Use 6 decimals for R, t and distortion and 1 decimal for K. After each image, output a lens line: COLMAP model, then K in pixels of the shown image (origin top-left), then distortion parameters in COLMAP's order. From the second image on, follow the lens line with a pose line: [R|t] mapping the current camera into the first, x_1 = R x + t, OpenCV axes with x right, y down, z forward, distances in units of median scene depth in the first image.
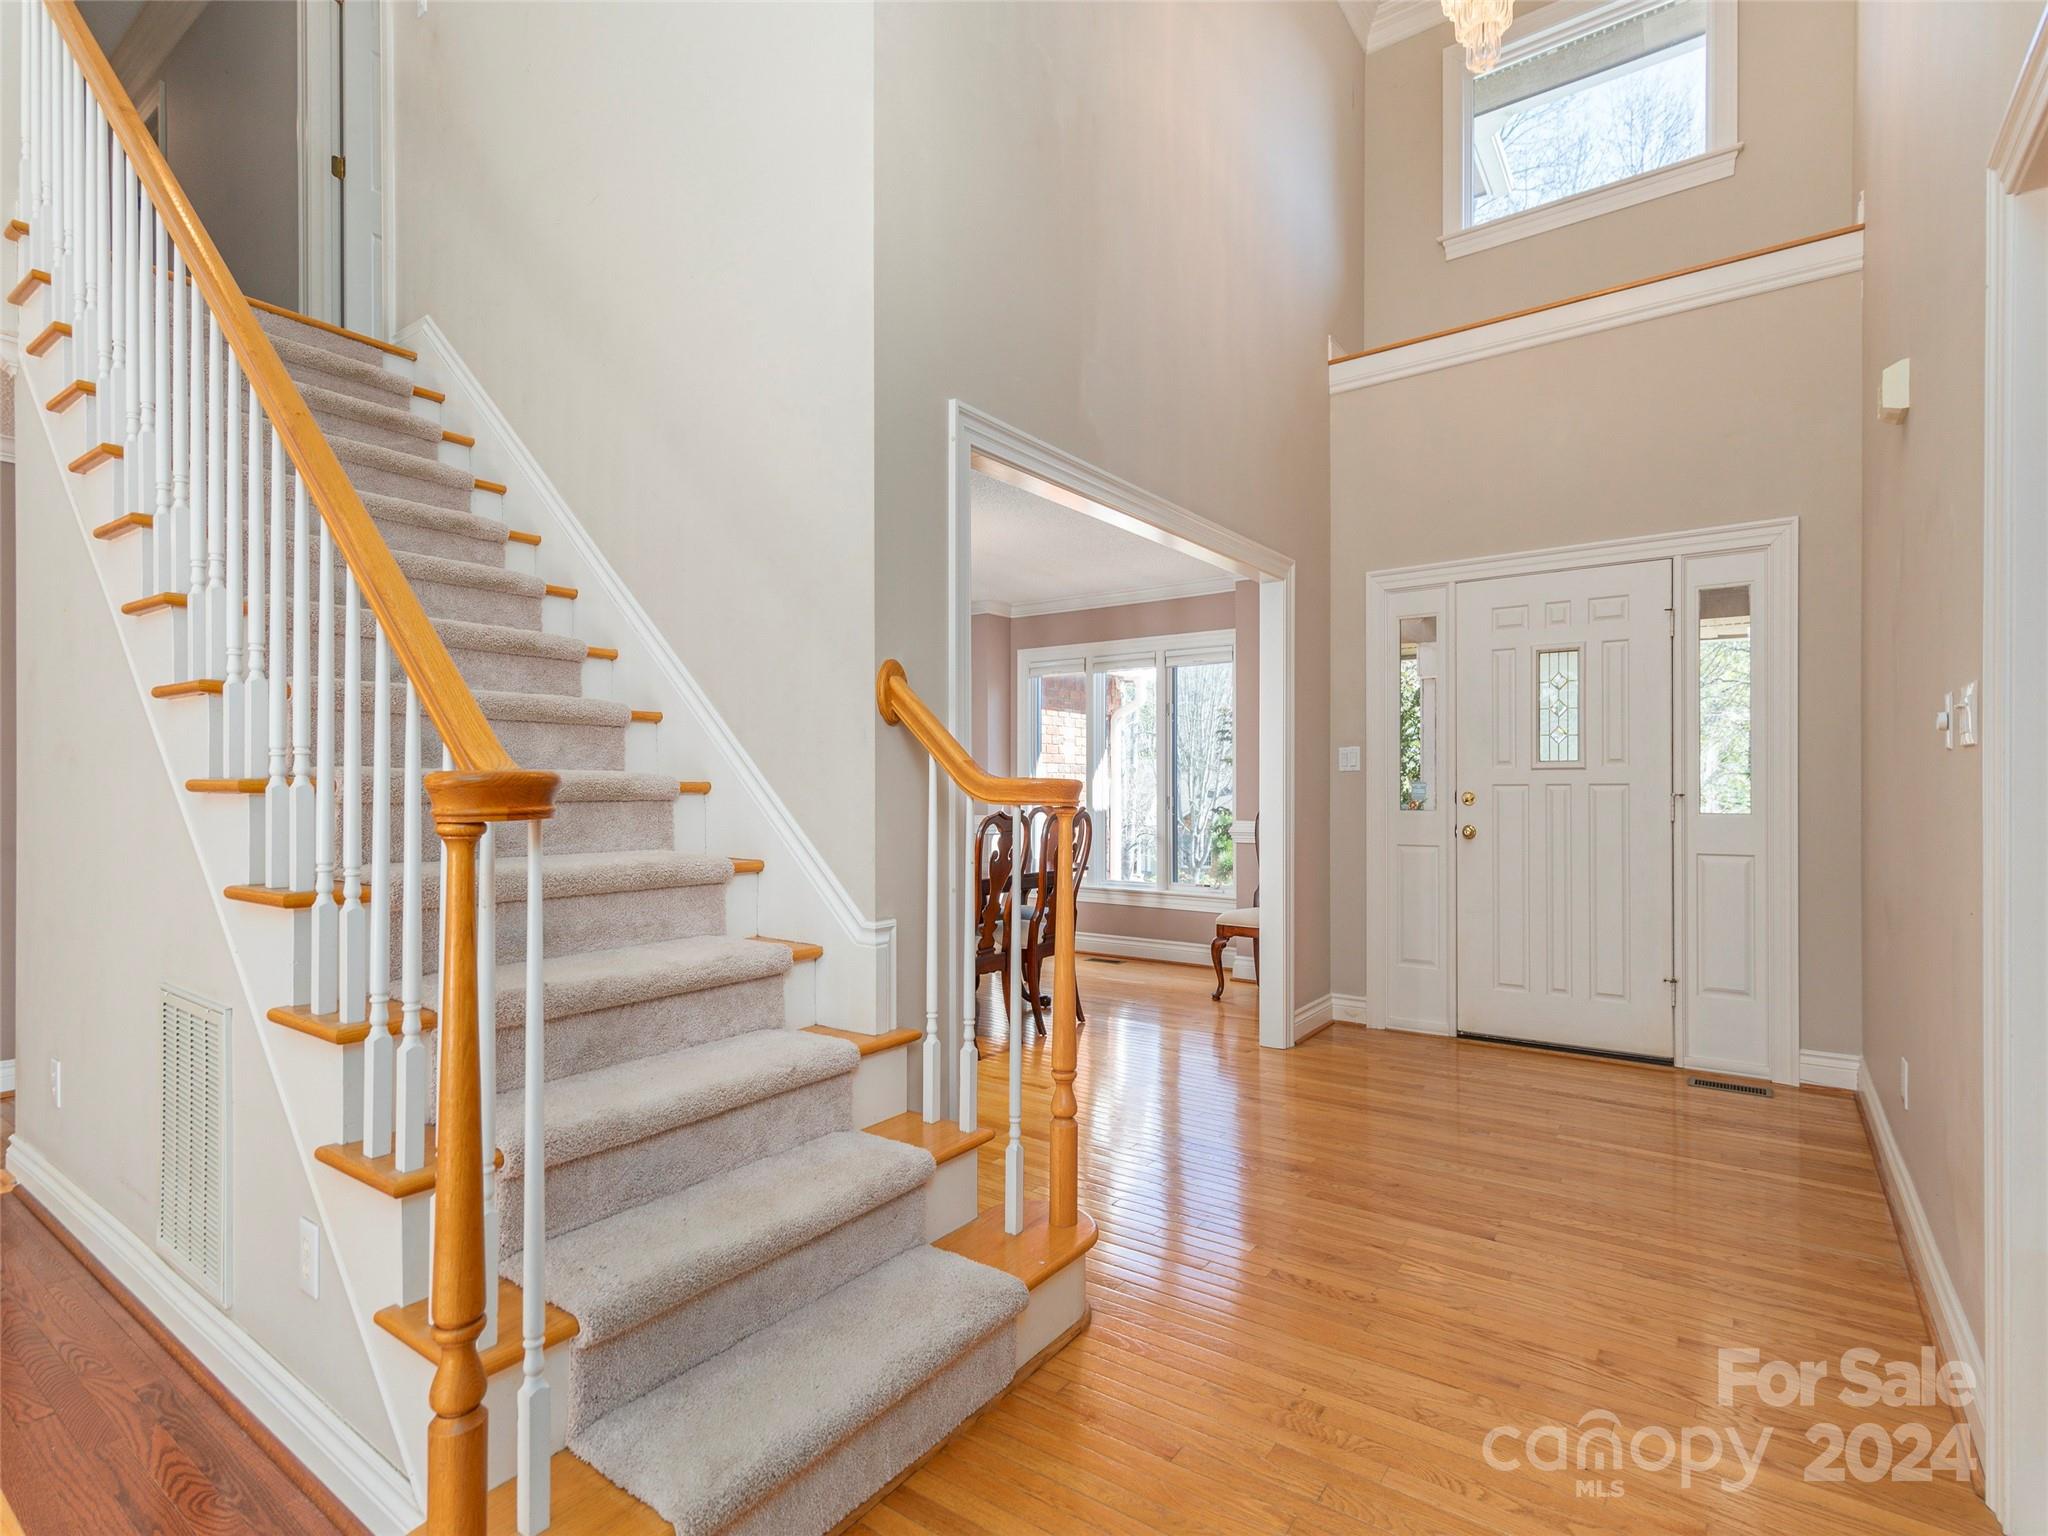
lens RADIAL K [[1020.9, 0, 1035.6], [0, 1020.9, 779.5], [0, 0, 1]] dist [0.009054, 0.000293]
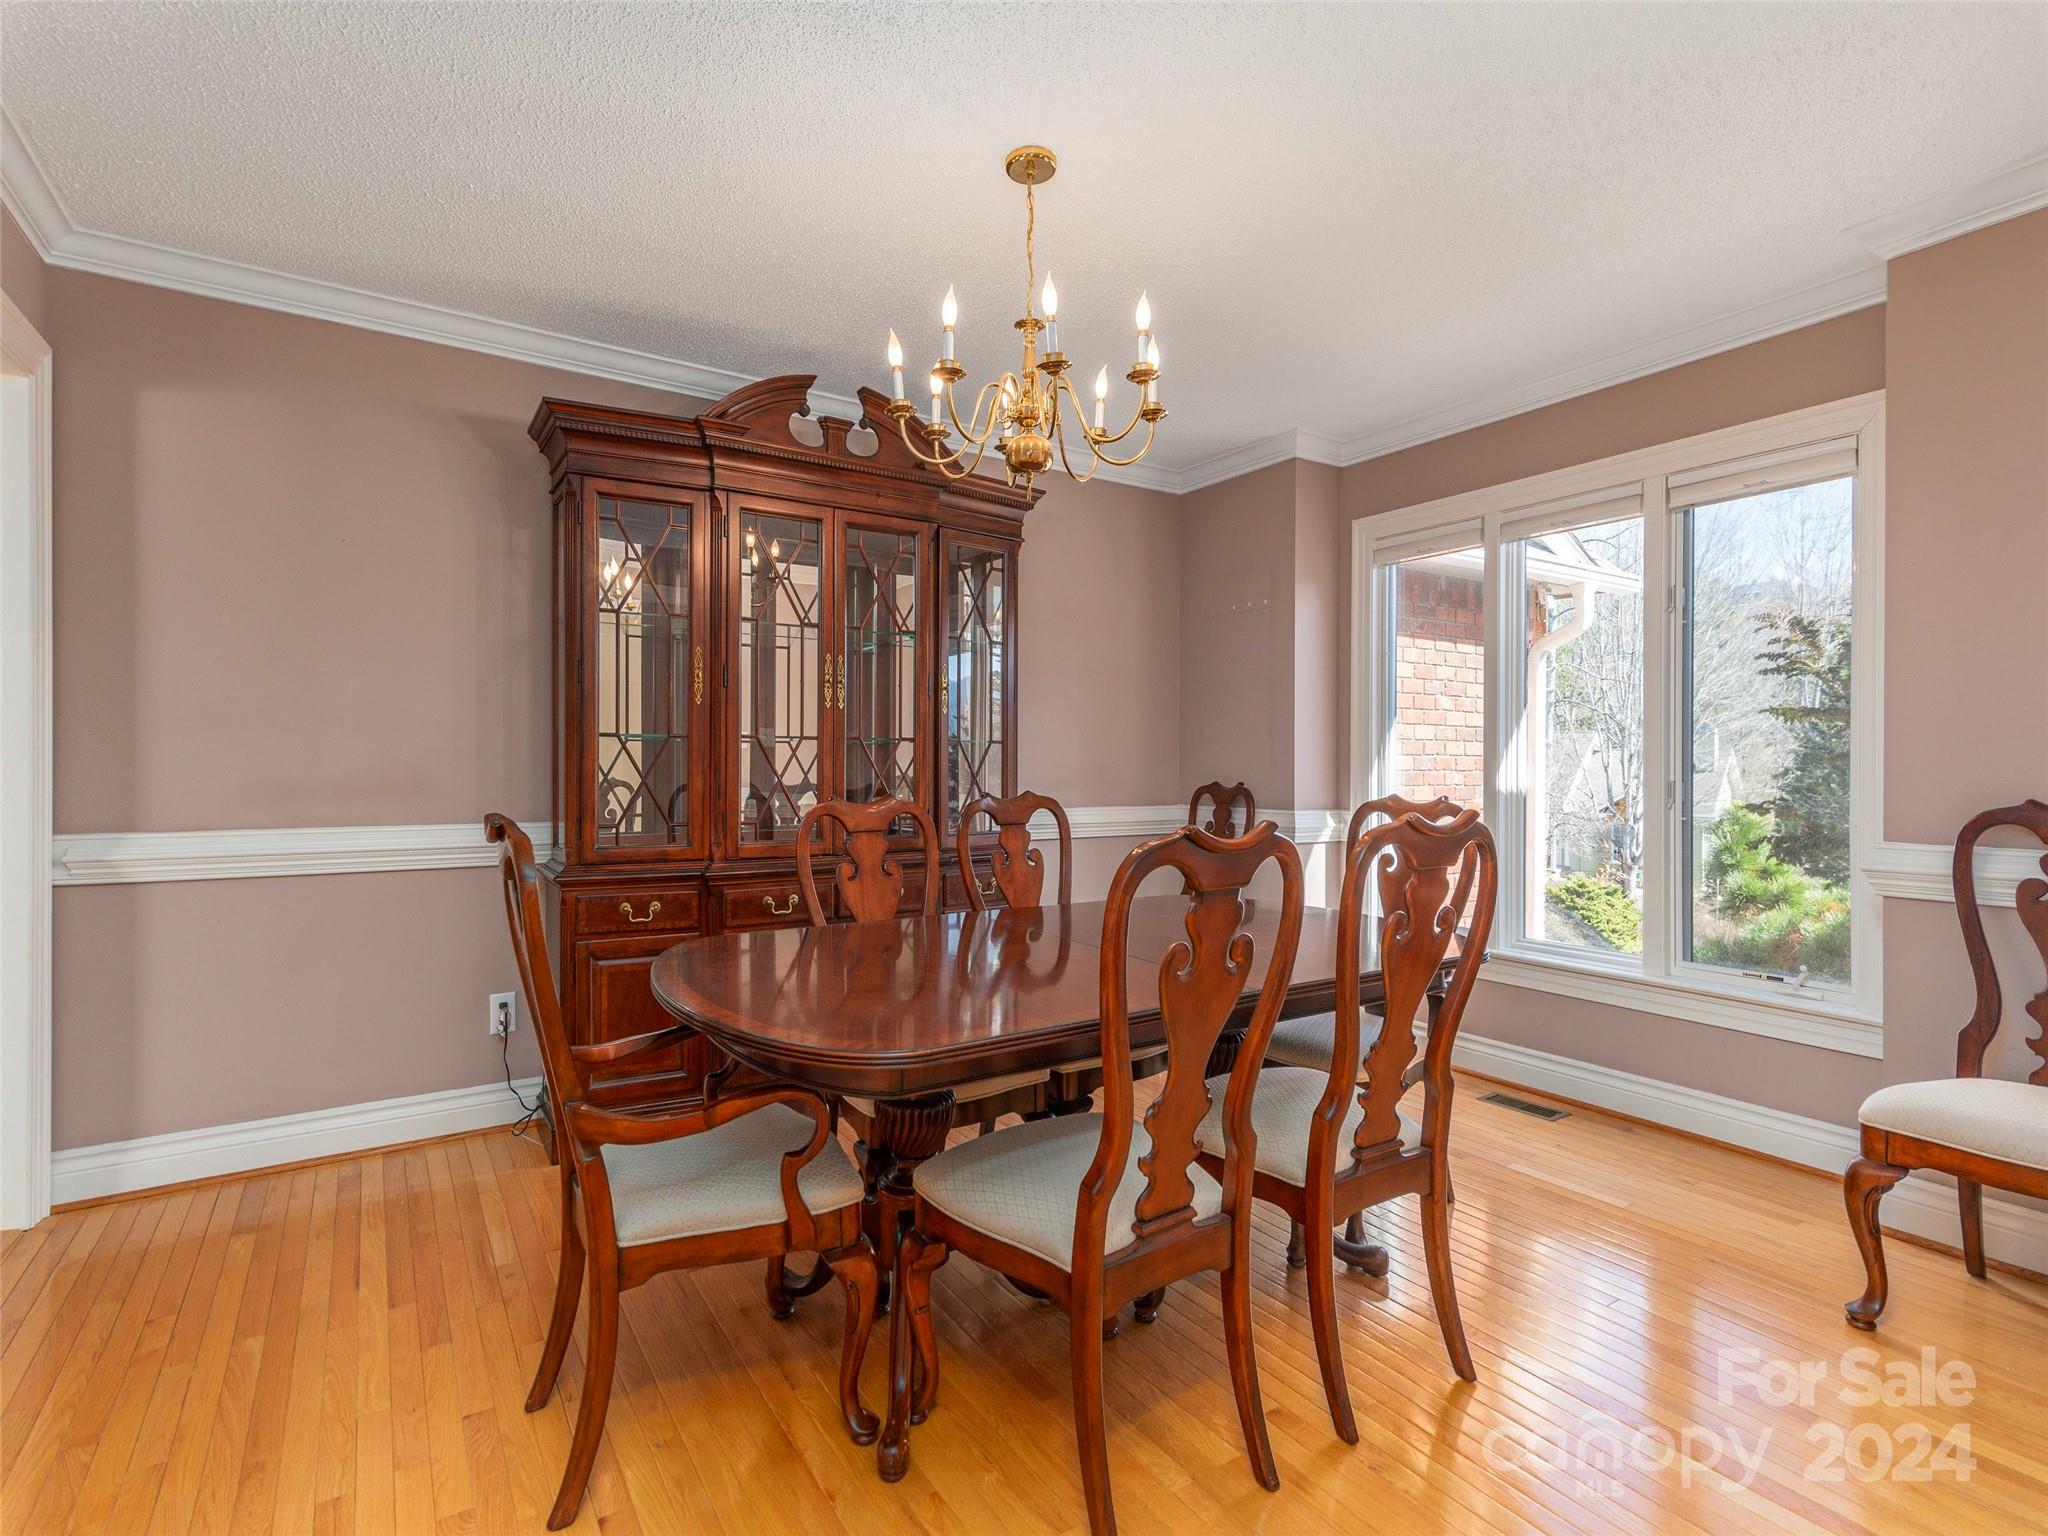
lens RADIAL K [[1020.9, 0, 1013.3], [0, 1020.9, 767.7], [0, 0, 1]] dist [0.009054, 0.000293]
pose [[0.927389, 0.004351, -0.374073, 0.021168], [-0.000936, 0.999956, 0.009311, 0.005584], [0.374097, -0.008284, 0.927353, 0.400200]]
